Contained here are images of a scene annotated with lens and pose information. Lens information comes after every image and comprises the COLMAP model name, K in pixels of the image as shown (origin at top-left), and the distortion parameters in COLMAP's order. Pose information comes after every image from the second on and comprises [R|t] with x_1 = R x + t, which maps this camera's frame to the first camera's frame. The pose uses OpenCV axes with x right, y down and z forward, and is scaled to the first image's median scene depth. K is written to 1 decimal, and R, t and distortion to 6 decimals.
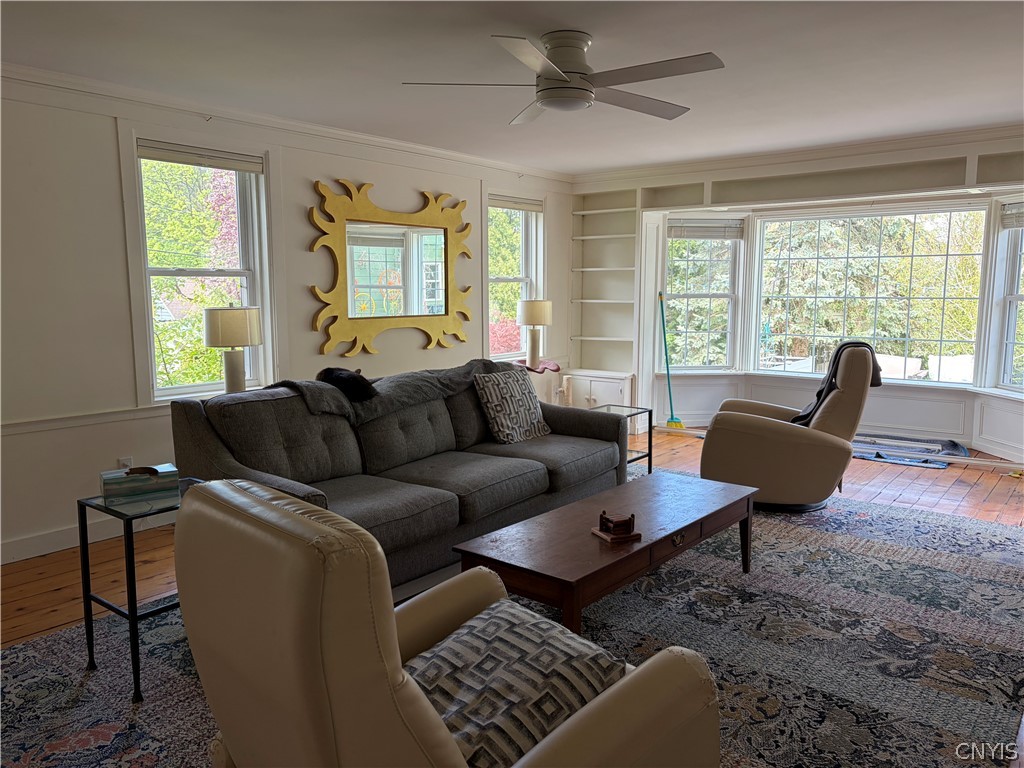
lens RADIAL K [[774.6, 0, 516.4], [0, 774.6, 399.0], [0, 0, 1]] dist [0.087216, -0.127138]
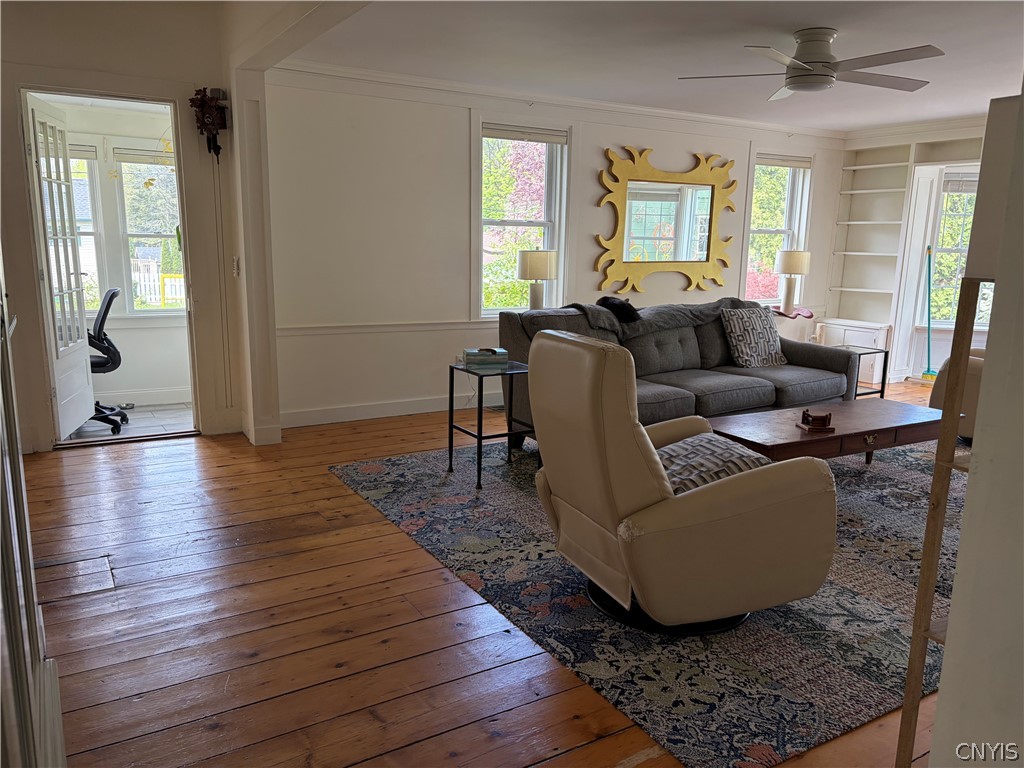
lens RADIAL K [[774.6, 0, 516.4], [0, 774.6, 399.0], [0, 0, 1]] dist [0.087216, -0.127138]
pose [[0.940824, 0.085620, -0.327902, 0.050512], [-0.067033, 0.995458, 0.067597, 0.043710], [0.332200, -0.041616, 0.942290, -0.239512]]
